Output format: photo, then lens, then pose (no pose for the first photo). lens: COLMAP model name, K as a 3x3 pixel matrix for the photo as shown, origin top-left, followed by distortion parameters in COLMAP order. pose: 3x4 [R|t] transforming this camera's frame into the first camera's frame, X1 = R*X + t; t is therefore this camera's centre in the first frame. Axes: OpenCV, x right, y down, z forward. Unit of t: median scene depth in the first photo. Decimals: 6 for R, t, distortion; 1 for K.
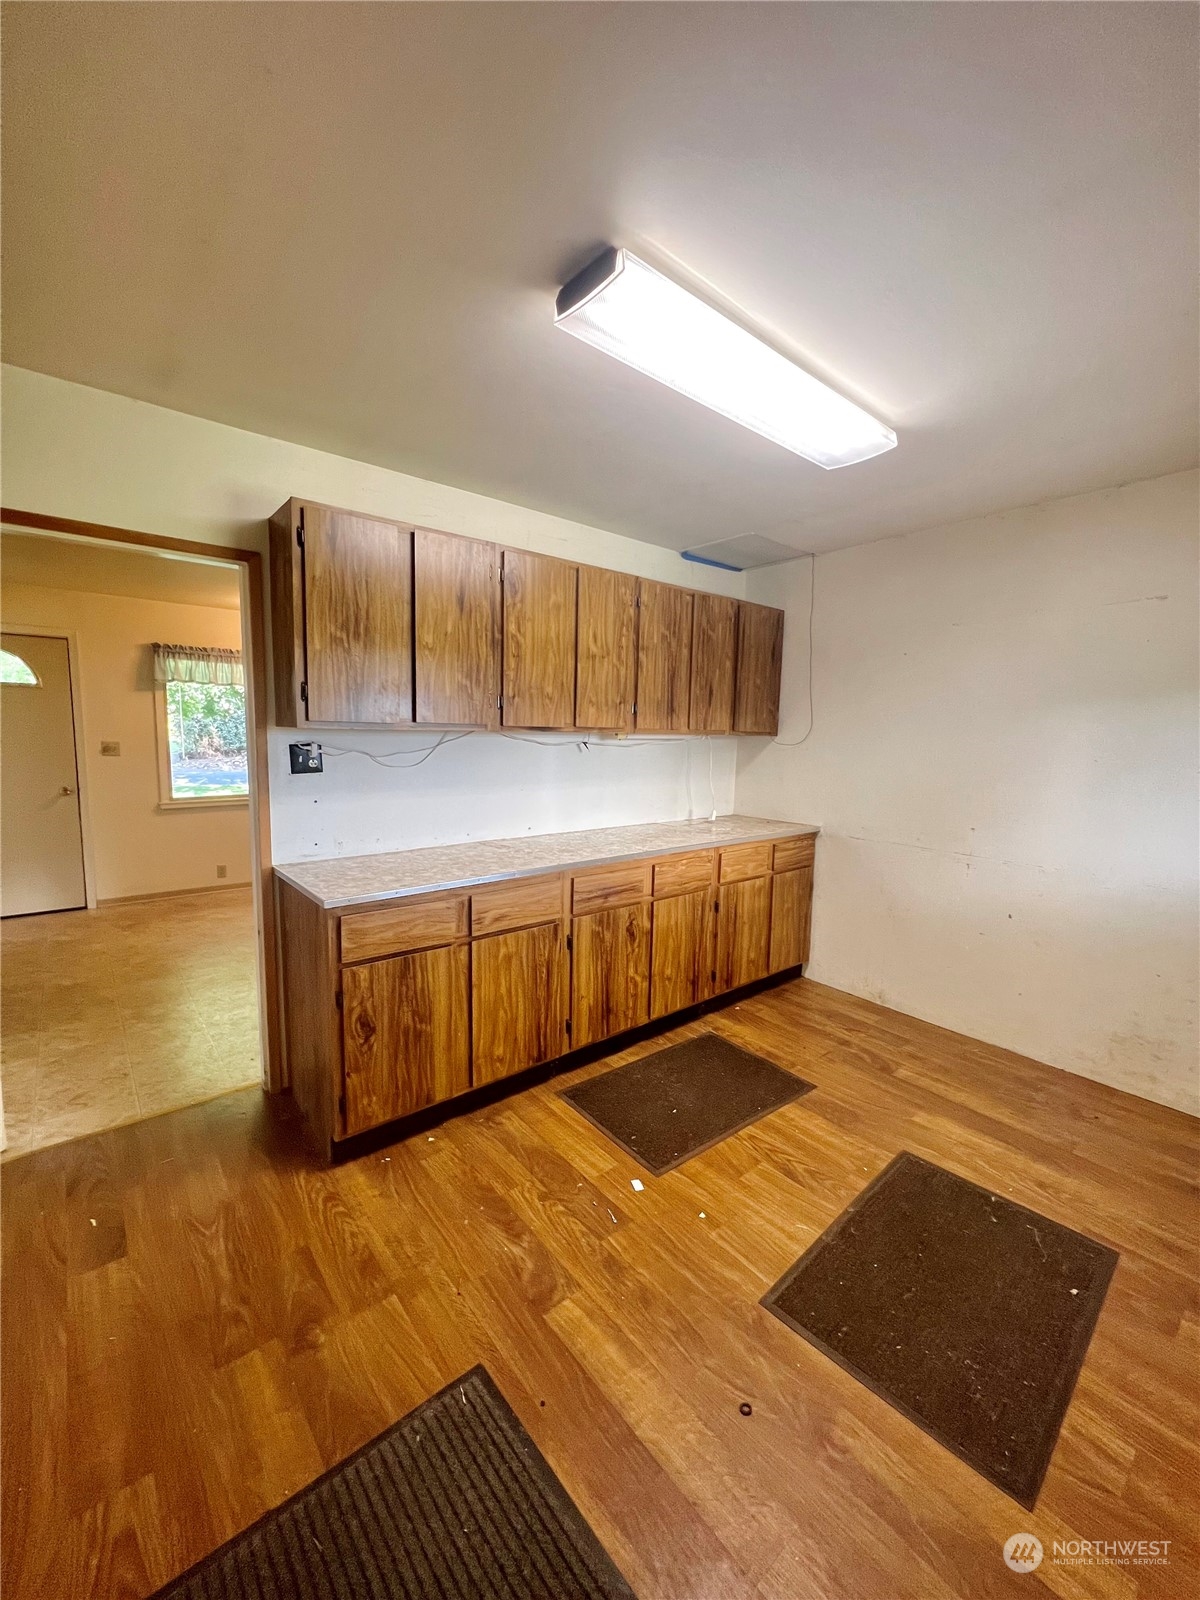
lens RADIAL K [[640.4, 0, 600.0], [0, 640.4, 800.0], [0, 0, 1]] dist [-0.000351, 0.000354]
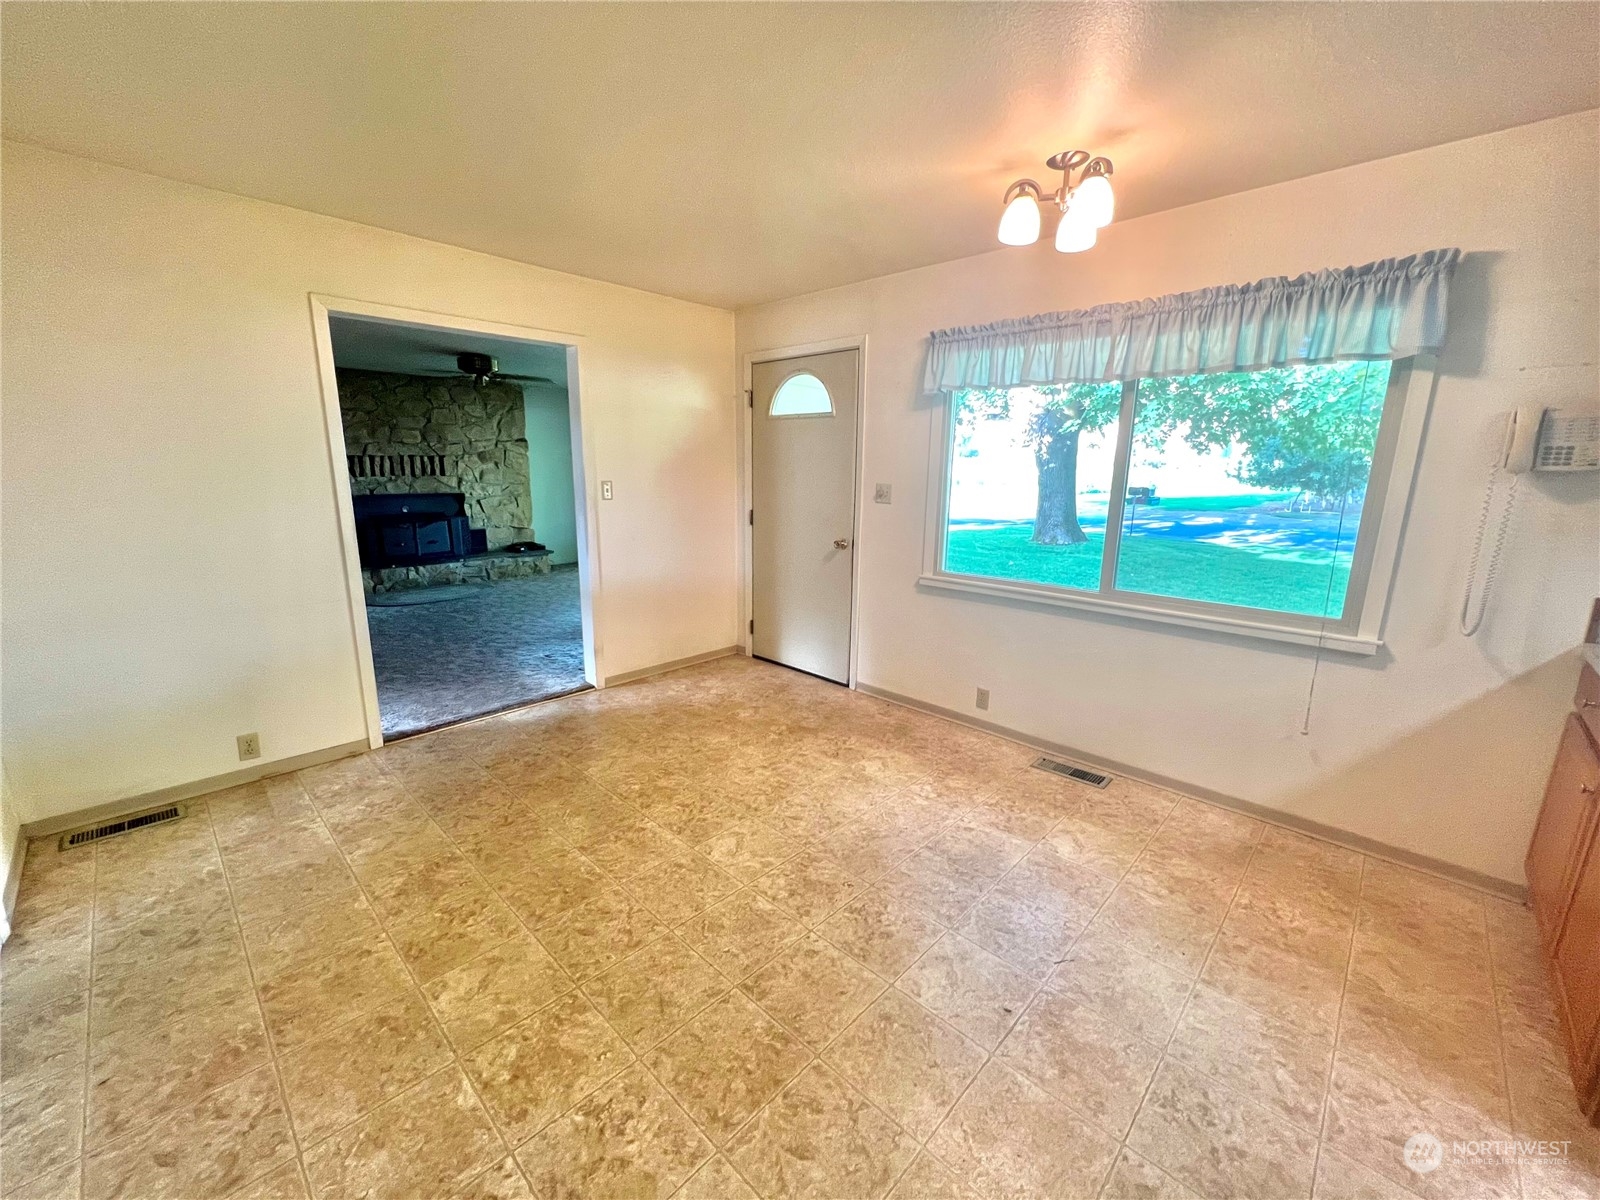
lens RADIAL K [[639.3, 0, 802.1], [0, 639.3, 604.3], [0, 0, 1]] dist [-0.001000, 0.000037]
pose [[0.107481, 0.199331, -0.974020, -0.024945], [-0.117495, 0.975376, 0.186644, -0.083331], [0.987240, 0.094382, 0.128255, 0.835830]]
